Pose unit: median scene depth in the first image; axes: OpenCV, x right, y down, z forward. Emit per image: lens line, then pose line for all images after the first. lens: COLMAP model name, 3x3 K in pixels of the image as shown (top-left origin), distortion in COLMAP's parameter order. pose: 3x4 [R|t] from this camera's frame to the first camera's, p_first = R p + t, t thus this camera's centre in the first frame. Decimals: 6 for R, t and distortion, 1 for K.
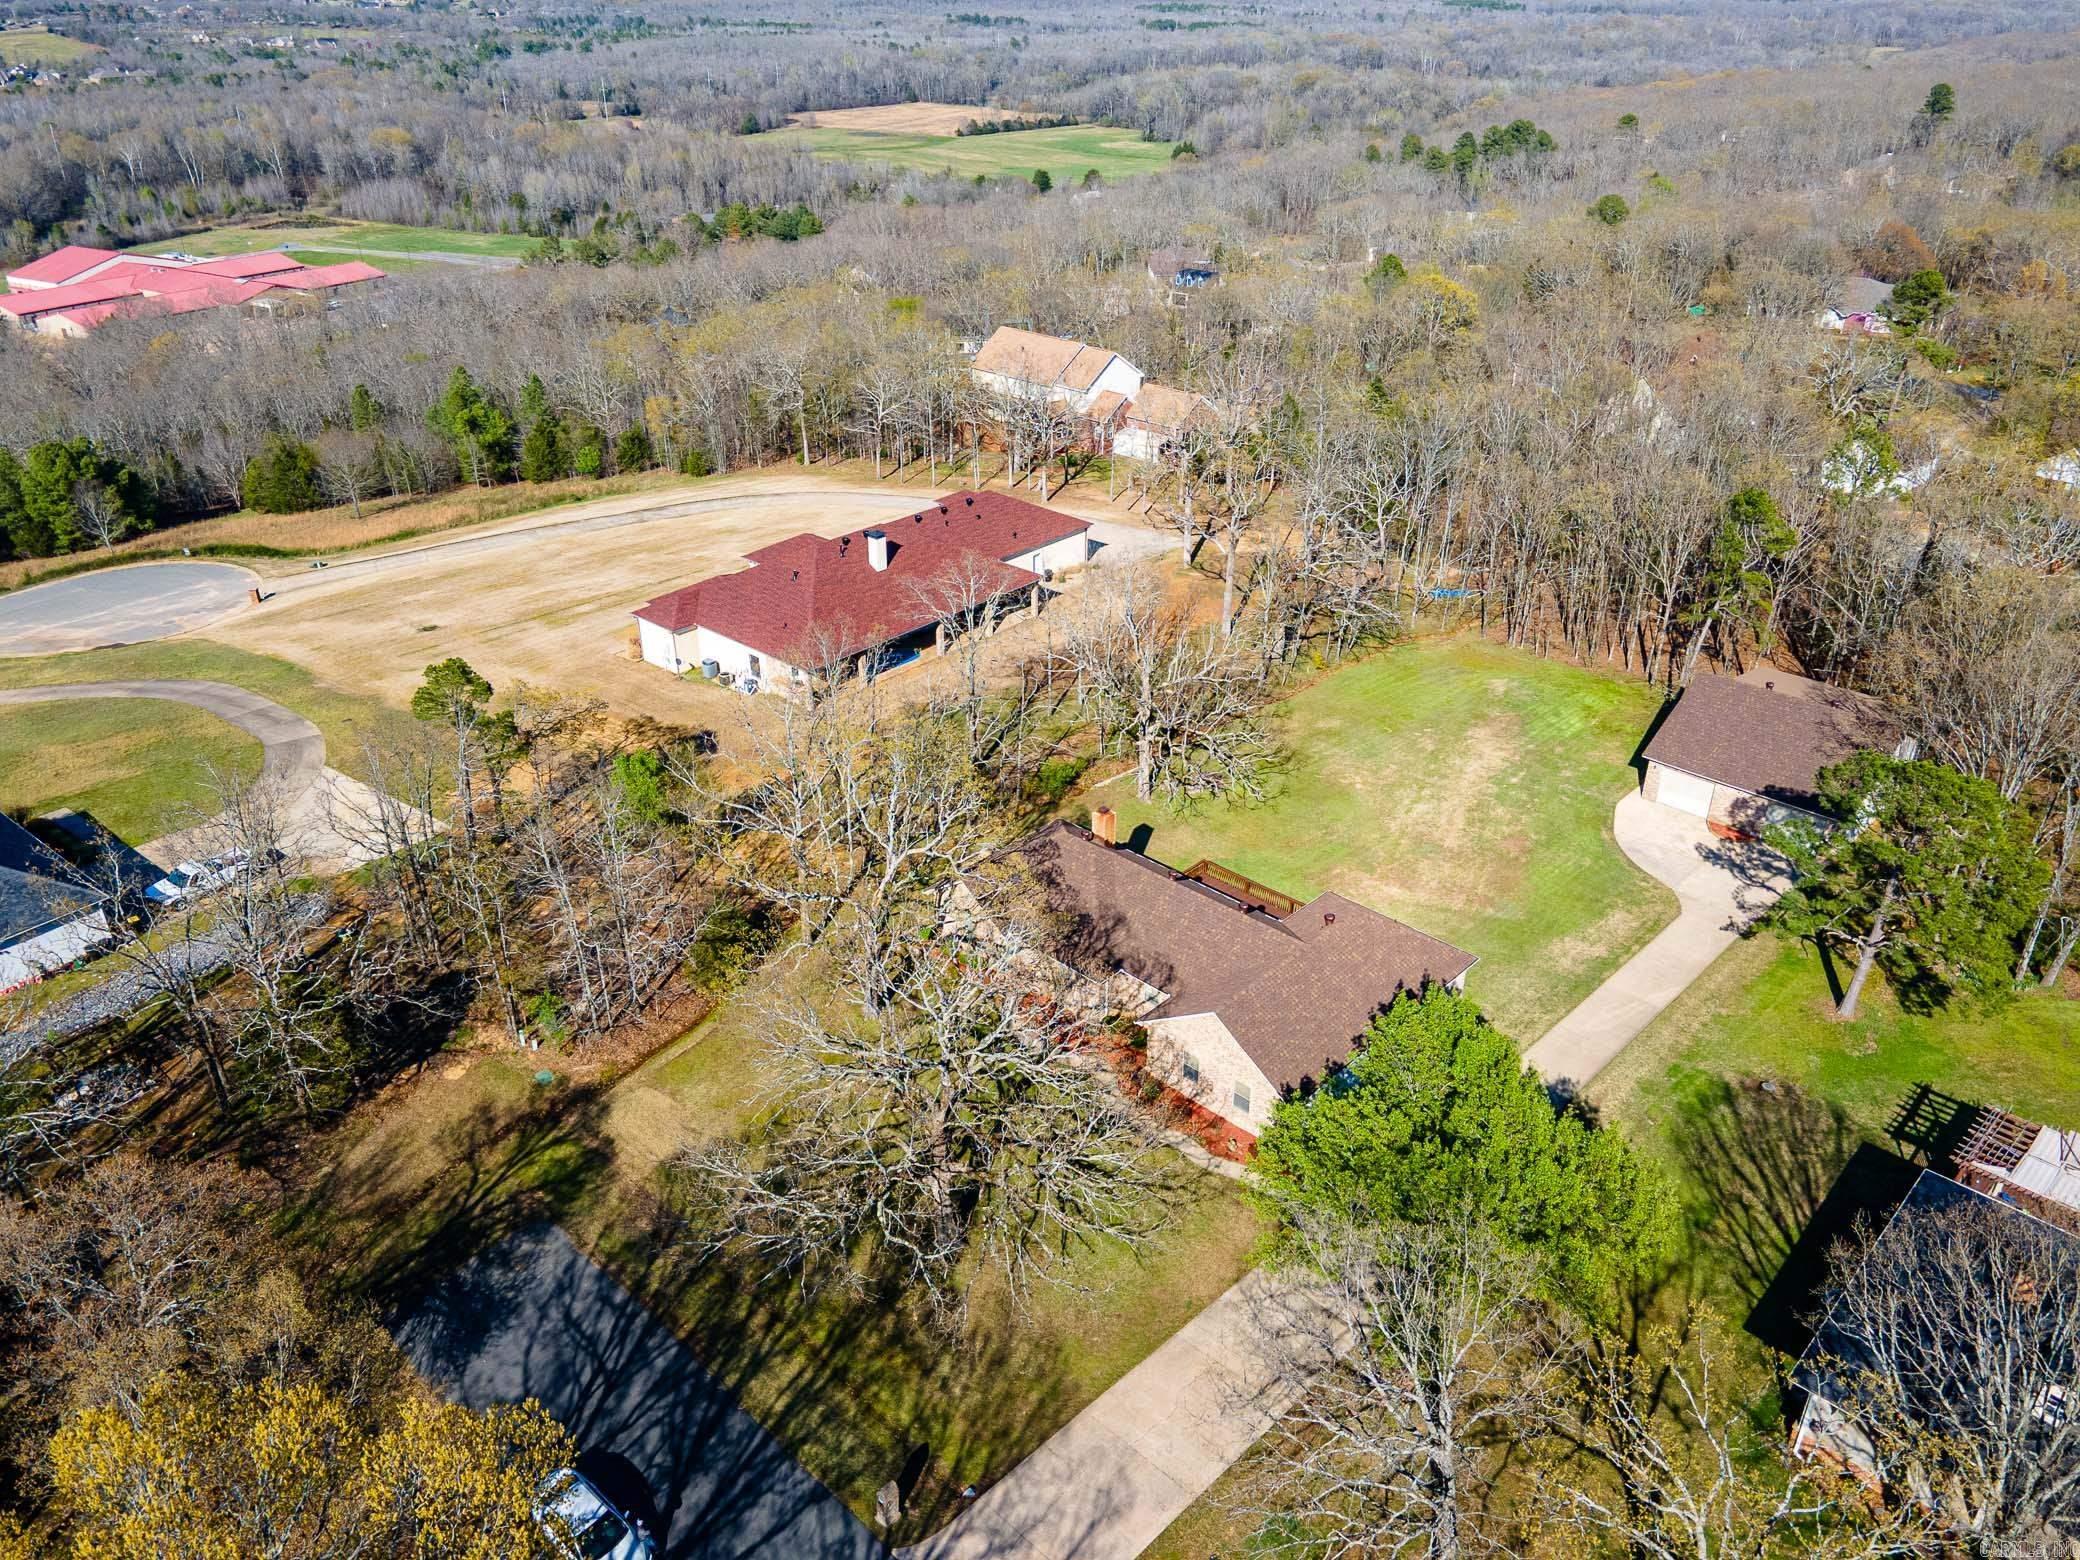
lens RADIAL K [[1535.7, 0, 1038.1], [0, 1535.7, 771.8], [0, 0, 1]] dist [0.029612, 0.003188]
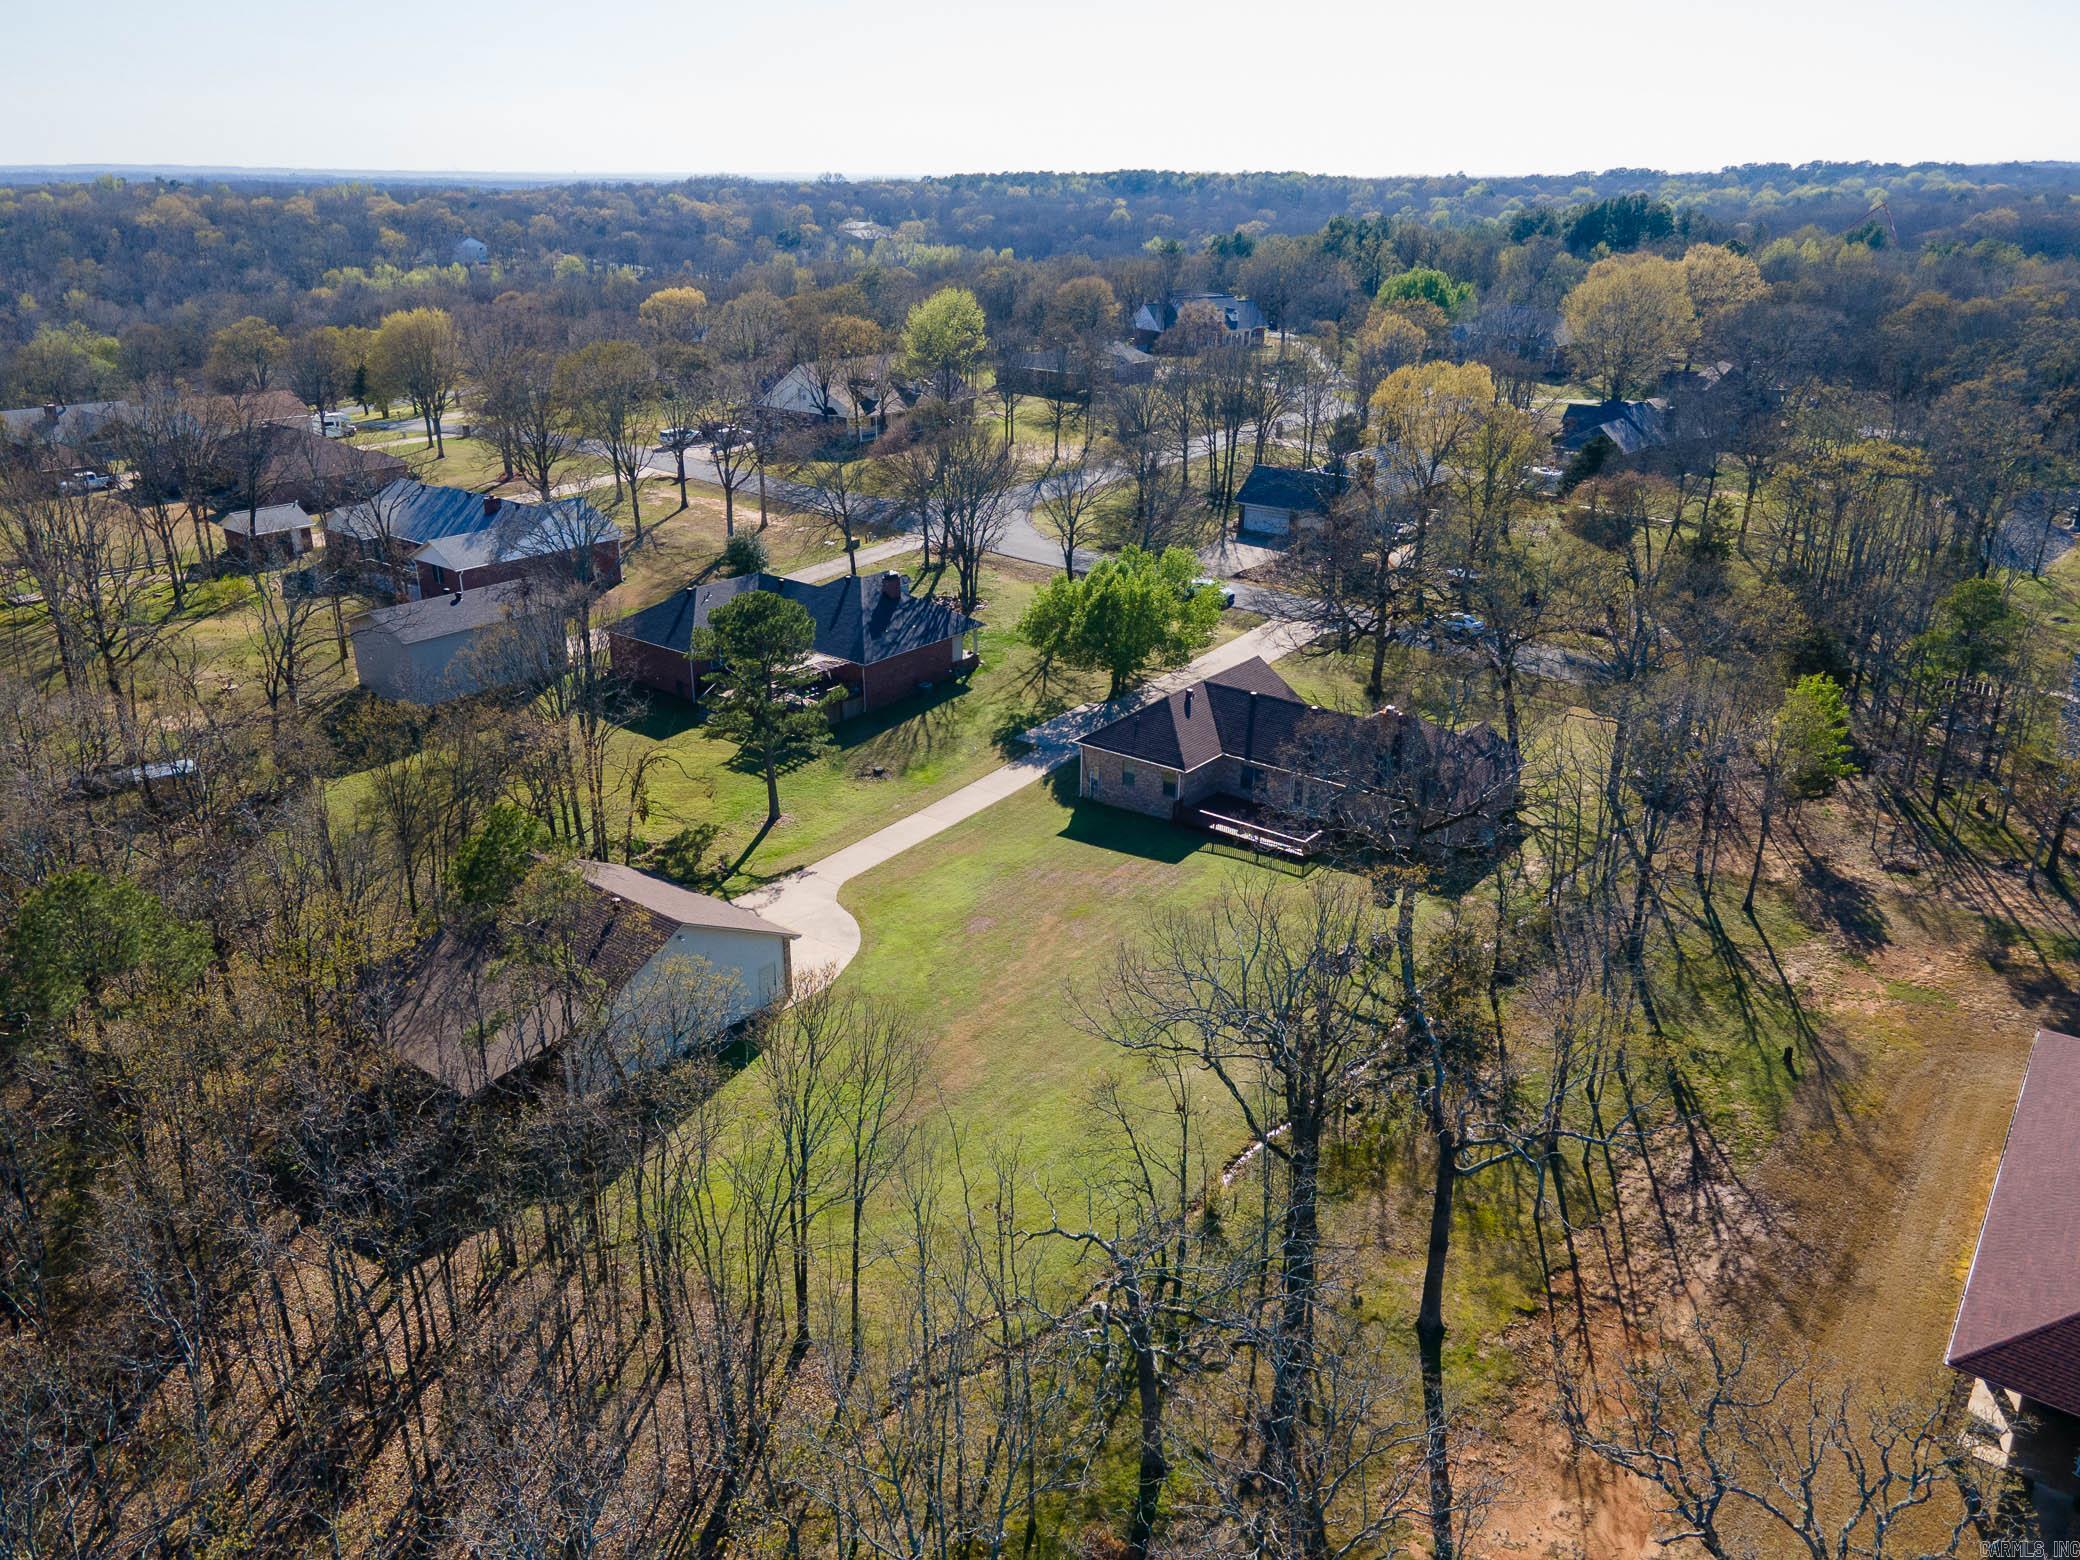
lens RADIAL K [[1535.7, 0, 1042.4], [0, 1535.7, 782.4], [0, 0, 1]] dist [0.029612, 0.003188]
pose [[-0.996726, 0.037129, -0.071818, 0.261055], [-0.030438, 0.650618, 0.758795, -0.561322], [0.074900, 0.758497, -0.647358, 1.216036]]
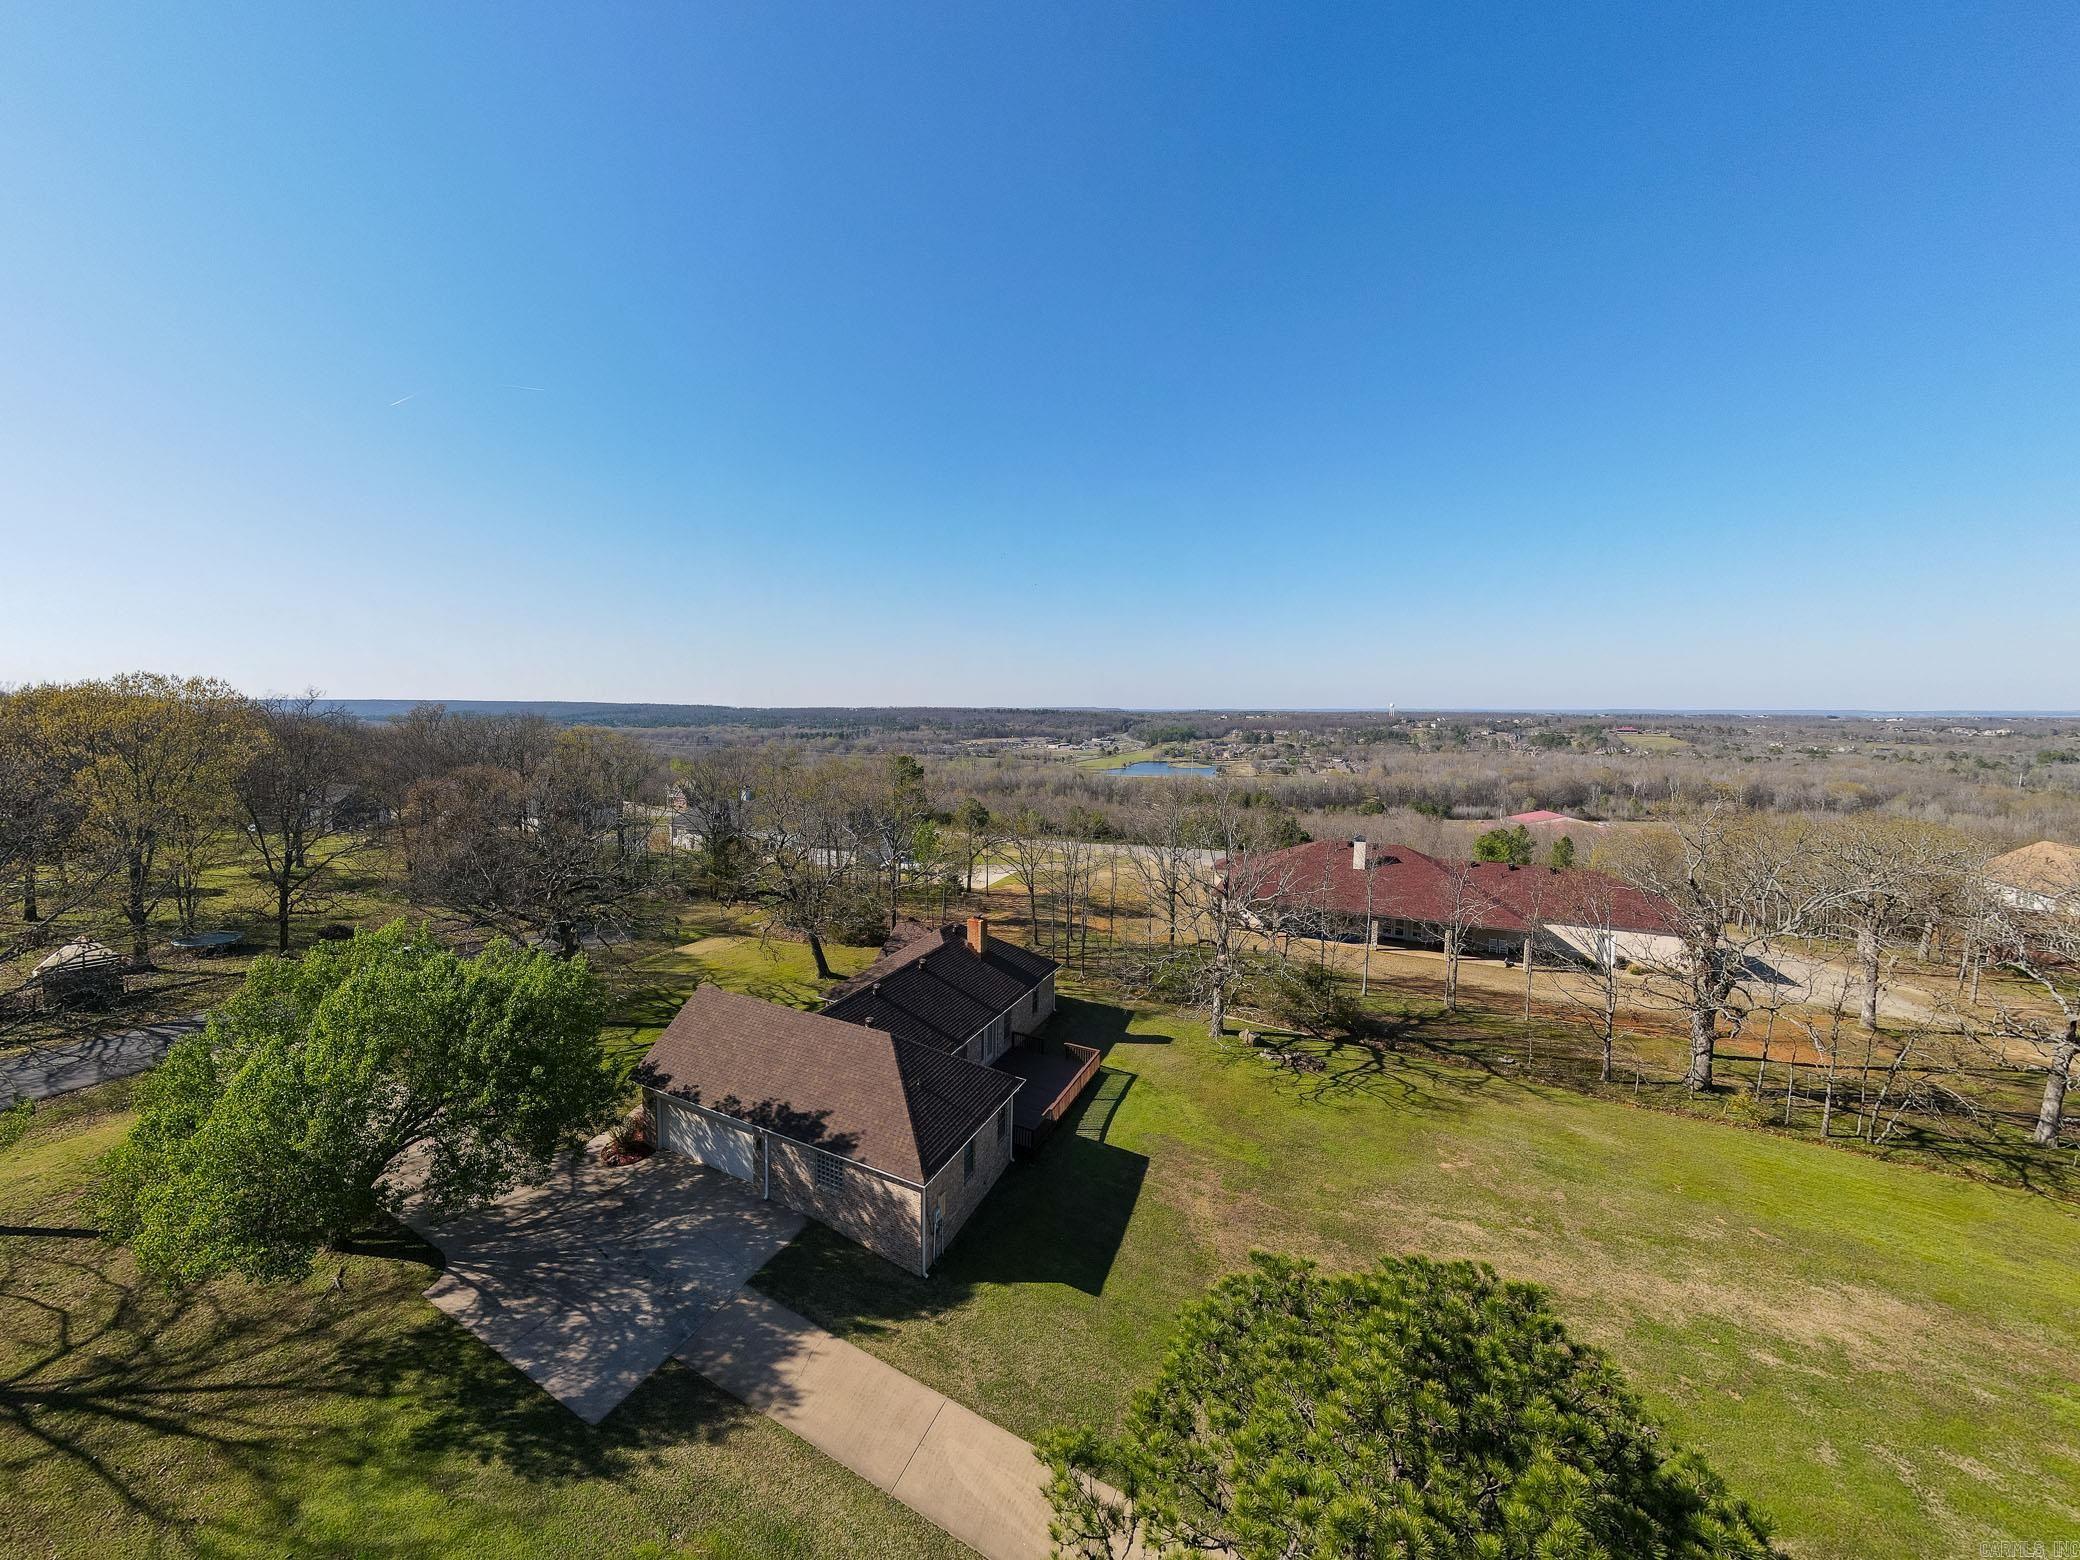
lens RADIAL K [[769.5, 0, 957.9], [0, 769.5, 768.1], [0, 0, 1]] dist [-0.003197, -0.000648]
pose [[0.252752, 0.086059, -0.963696, 0.395804], [-0.456419, 0.888851, -0.040331, -0.028781], [0.853111, 0.450043, 0.263938, 0.532733]]
